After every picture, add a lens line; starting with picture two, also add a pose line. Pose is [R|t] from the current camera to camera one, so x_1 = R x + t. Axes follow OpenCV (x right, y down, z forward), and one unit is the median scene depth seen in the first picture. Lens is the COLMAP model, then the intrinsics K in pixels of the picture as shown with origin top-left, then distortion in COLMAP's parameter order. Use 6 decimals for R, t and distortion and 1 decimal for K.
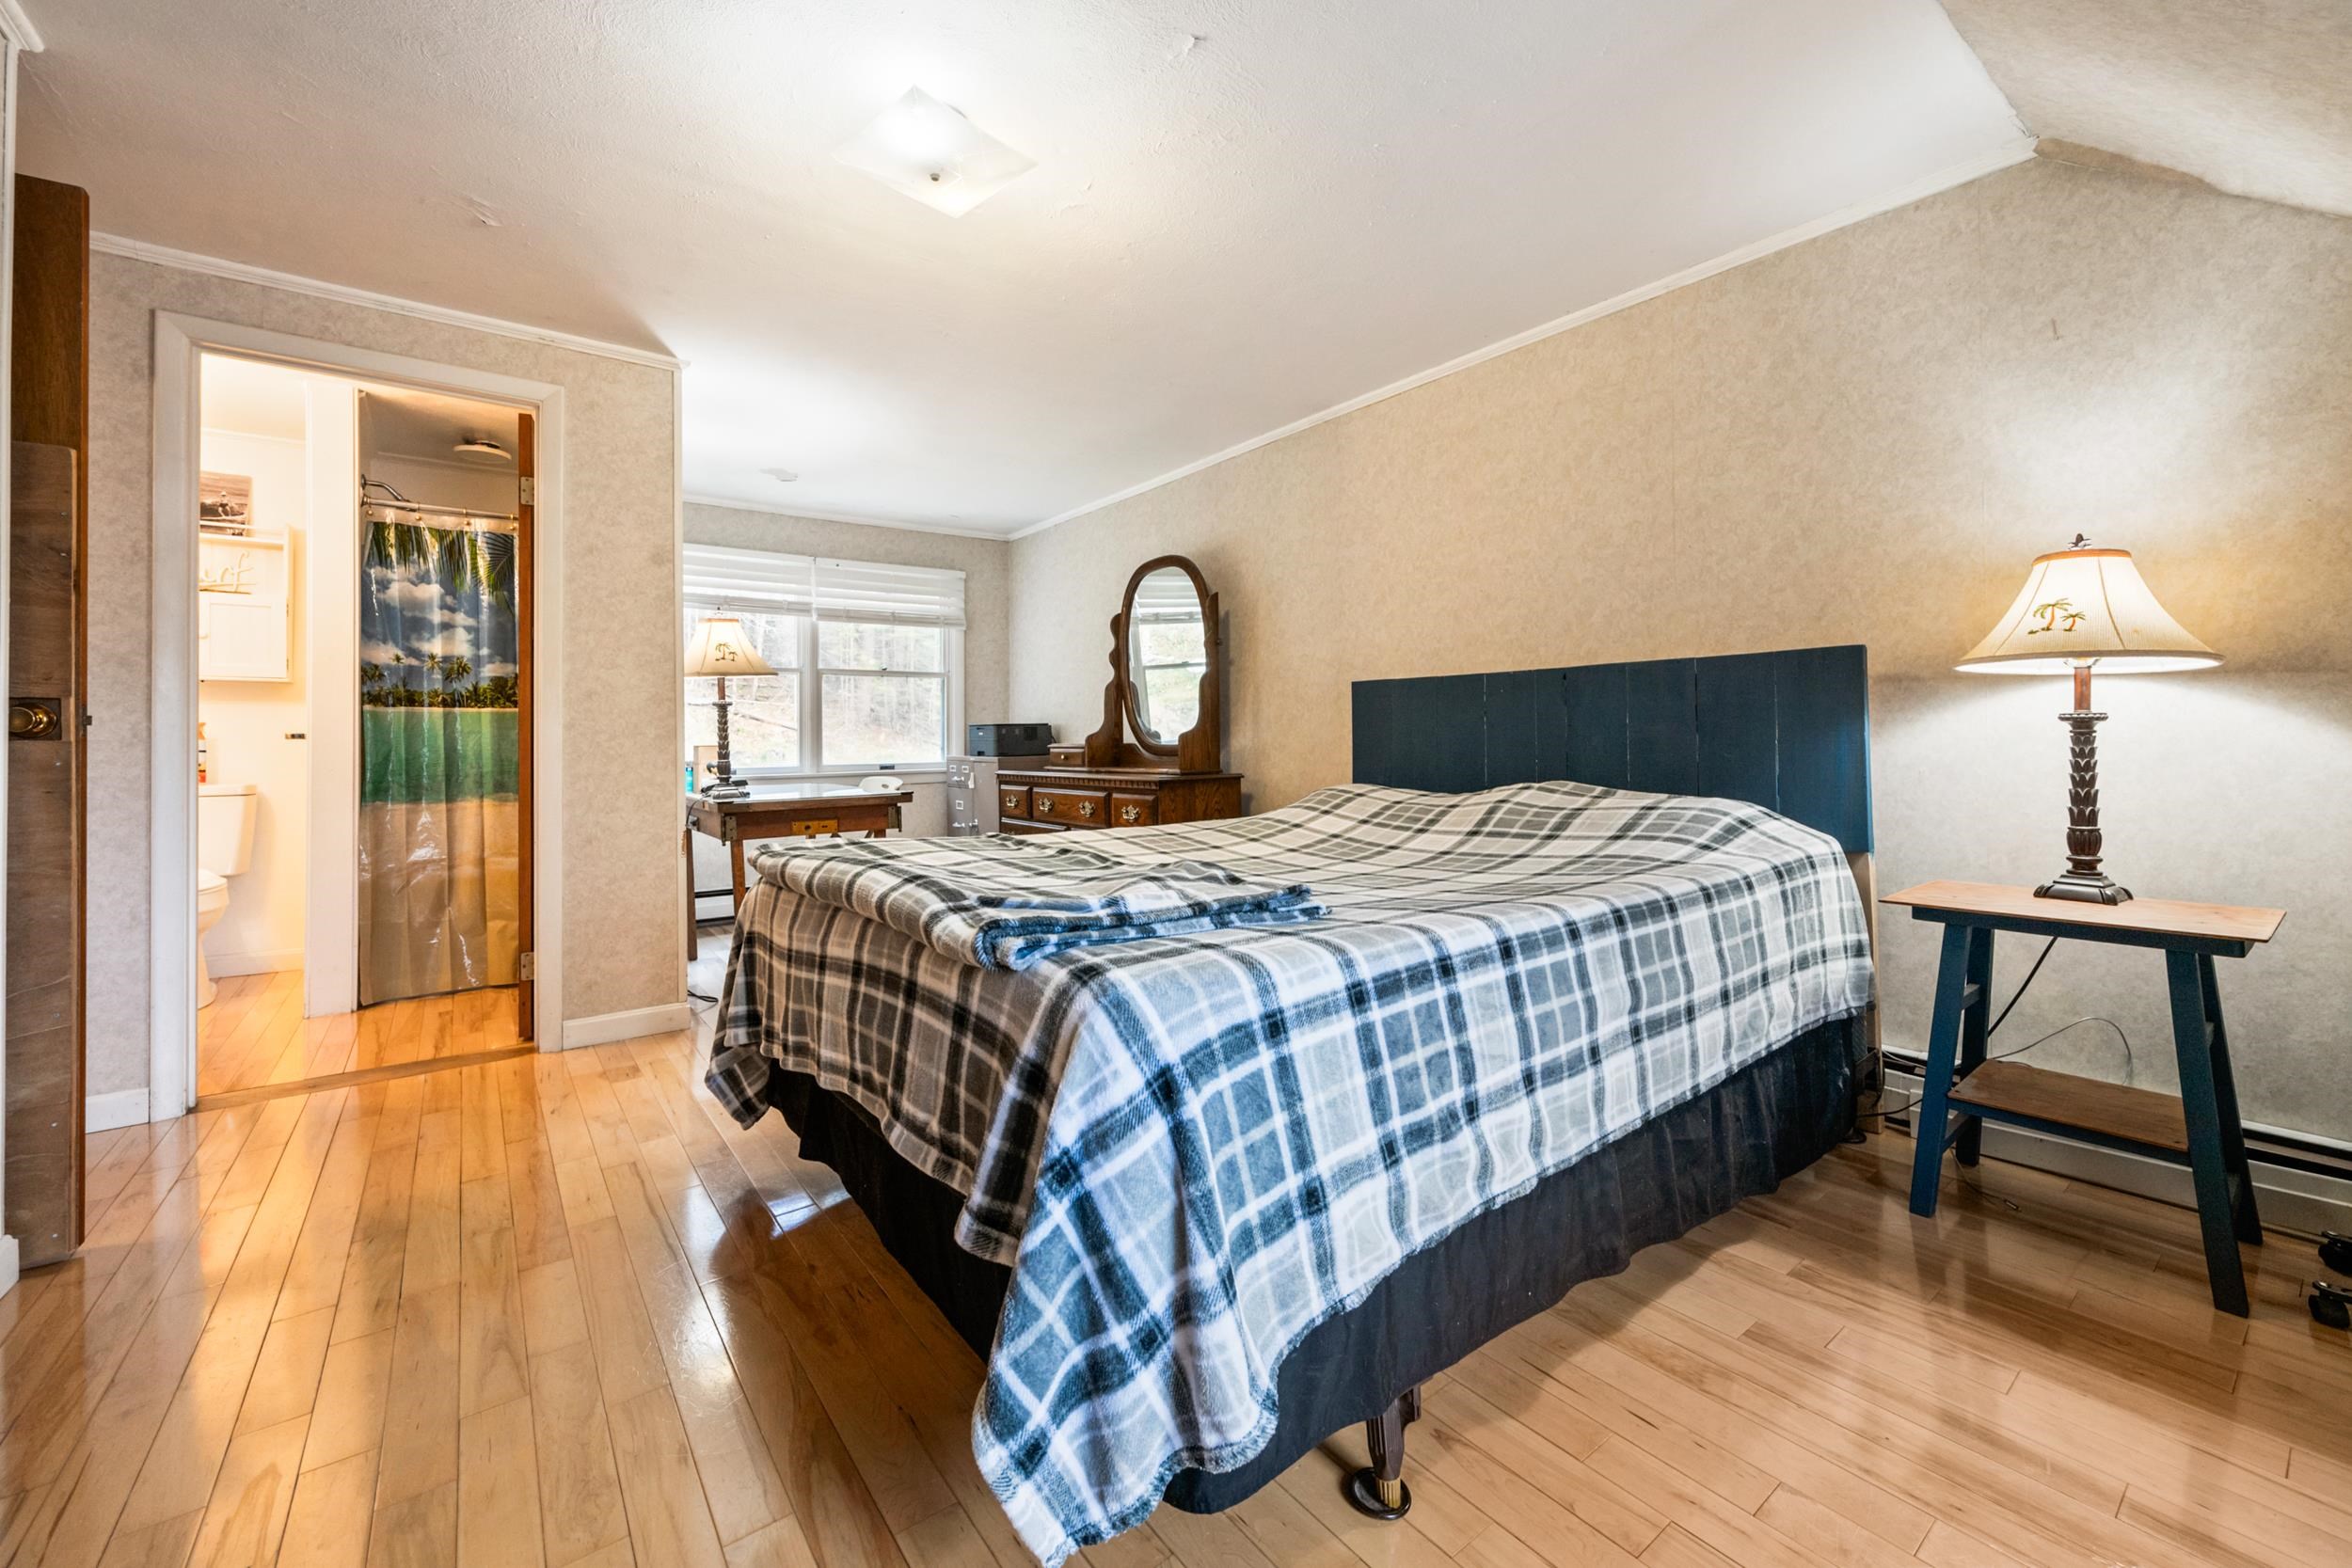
lens RADIAL K [[941.8, 0, 1175.8], [0, 941.8, 740.0], [0, 0, 1]] dist [-0.002085, 0.000047]
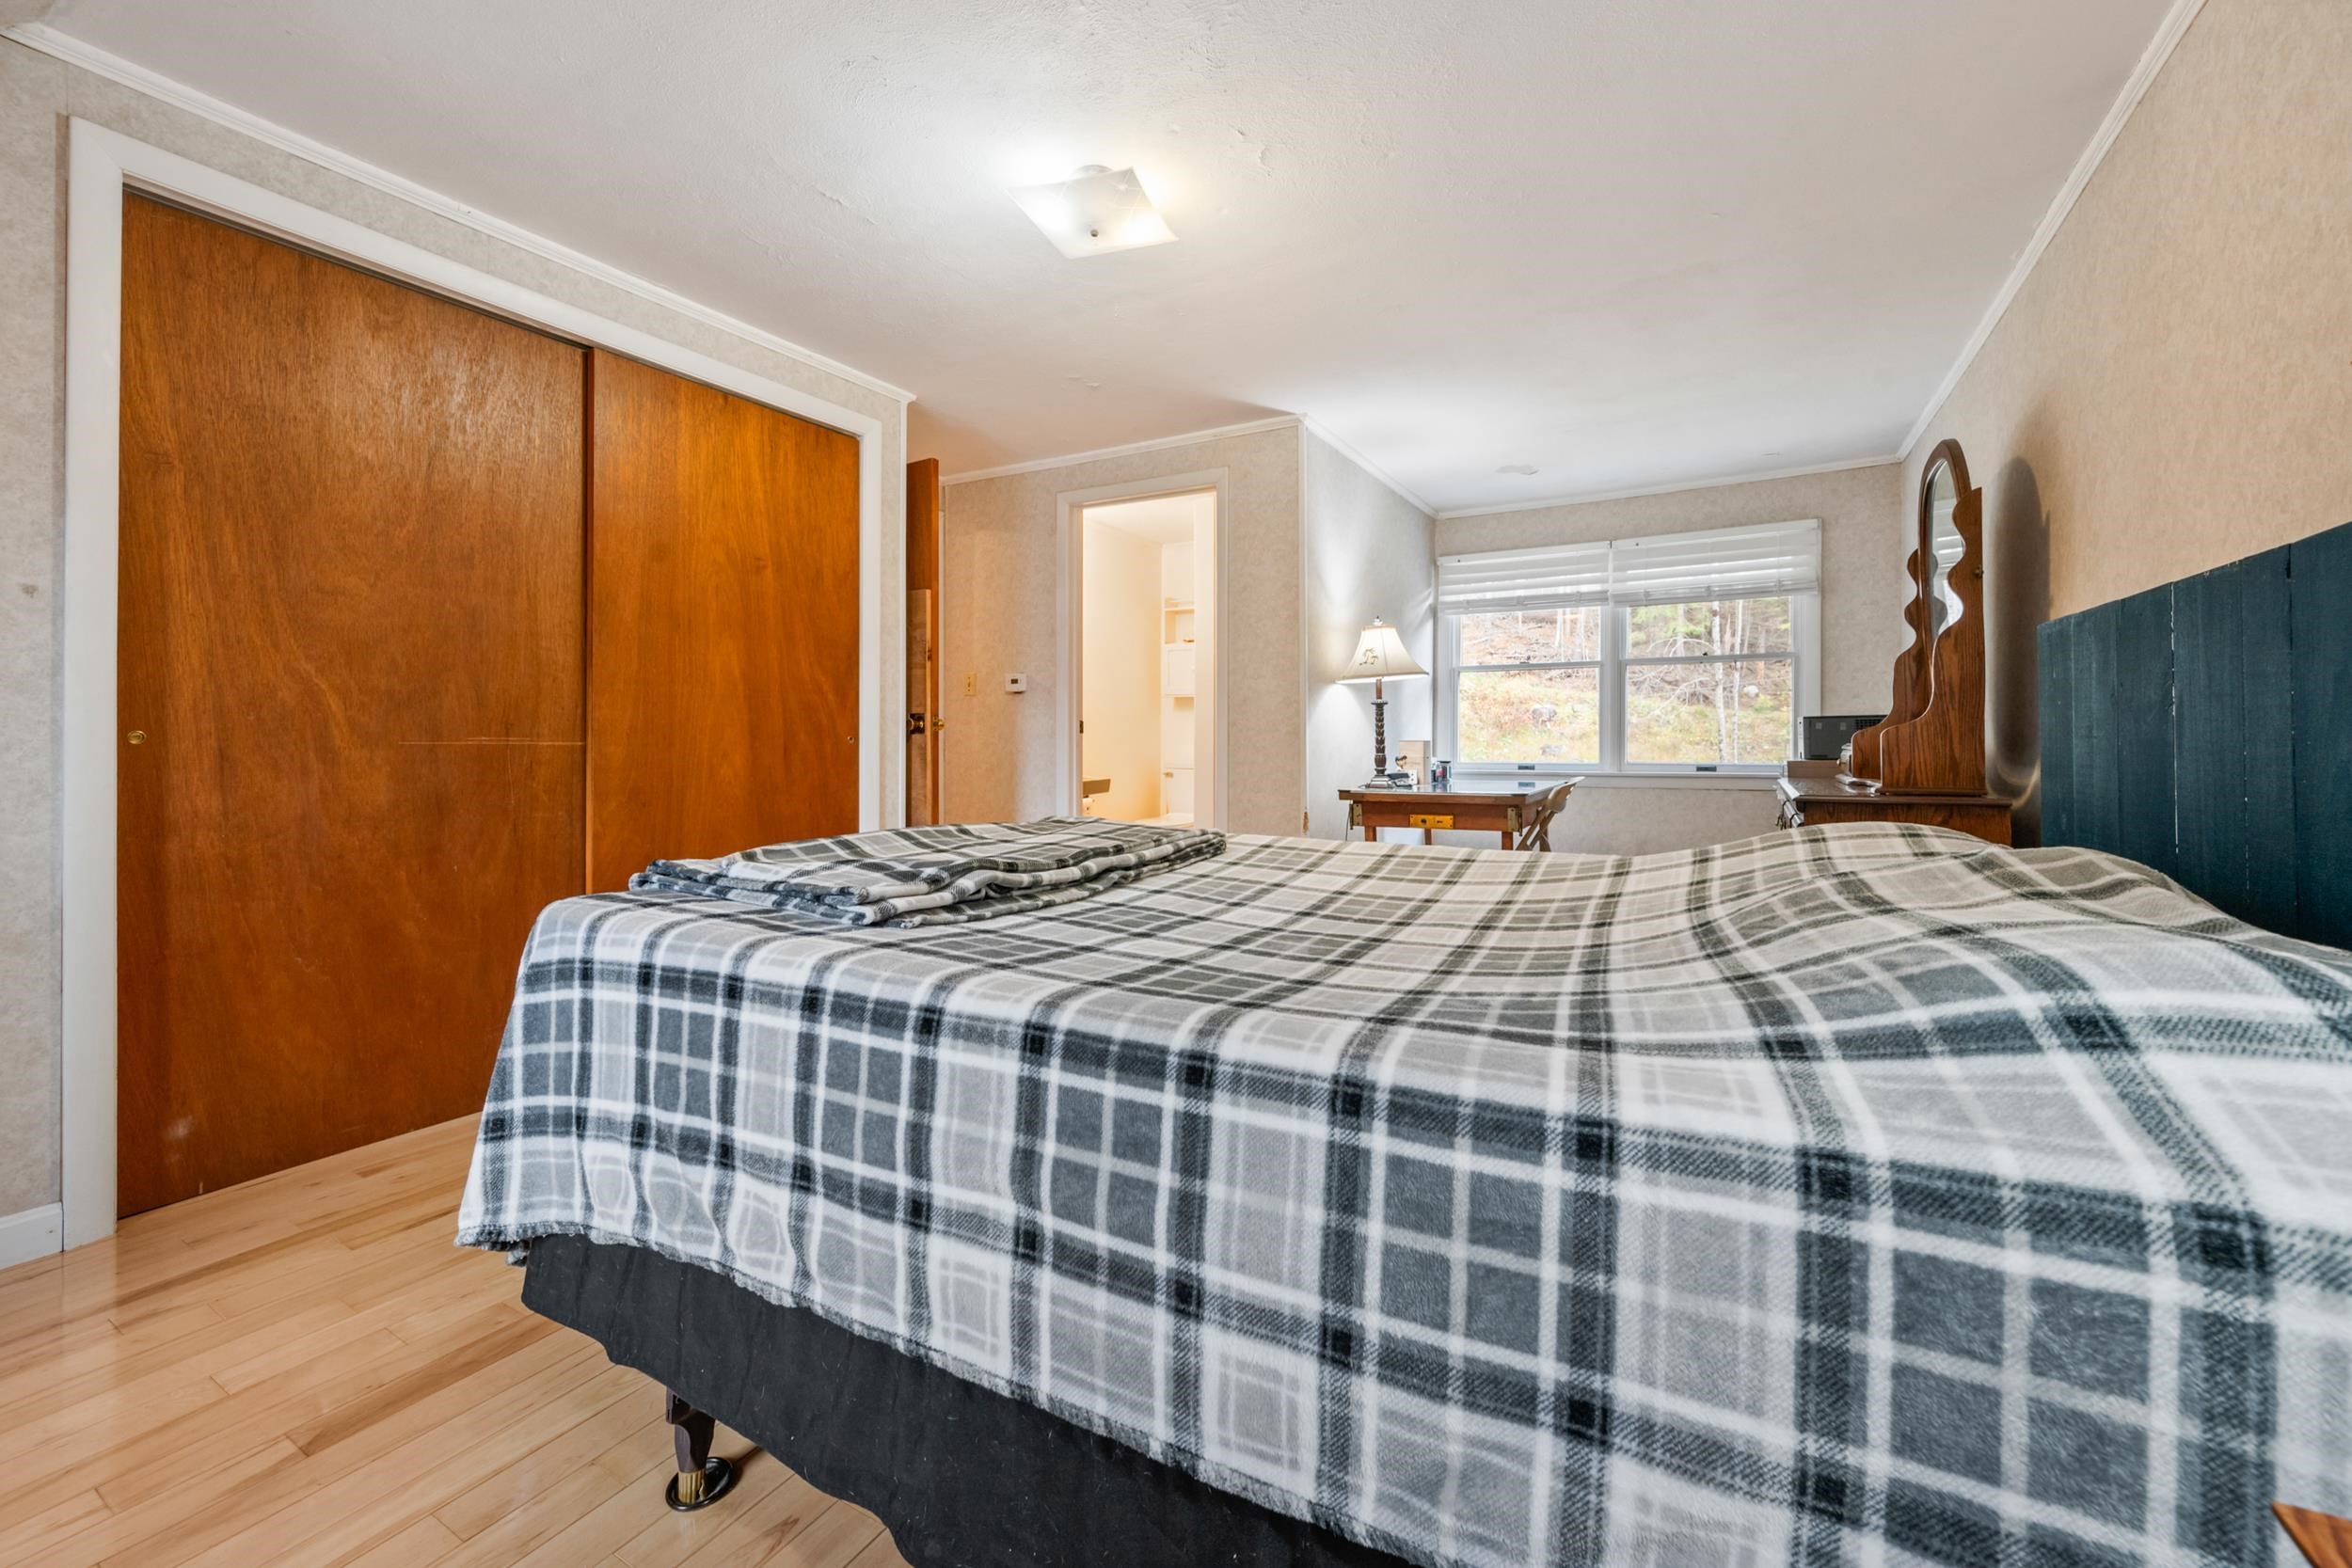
lens RADIAL K [[929.2, 0, 1179.9], [0, 929.2, 743.1], [0, 0, 1]] dist [-0.001290, 0.000519]
pose [[0.393243, 0.010820, -0.919371, 0.823673], [-0.003617, 0.999941, 0.010221, -0.003299], [0.919427, -0.000694, 0.393259, 0.674291]]
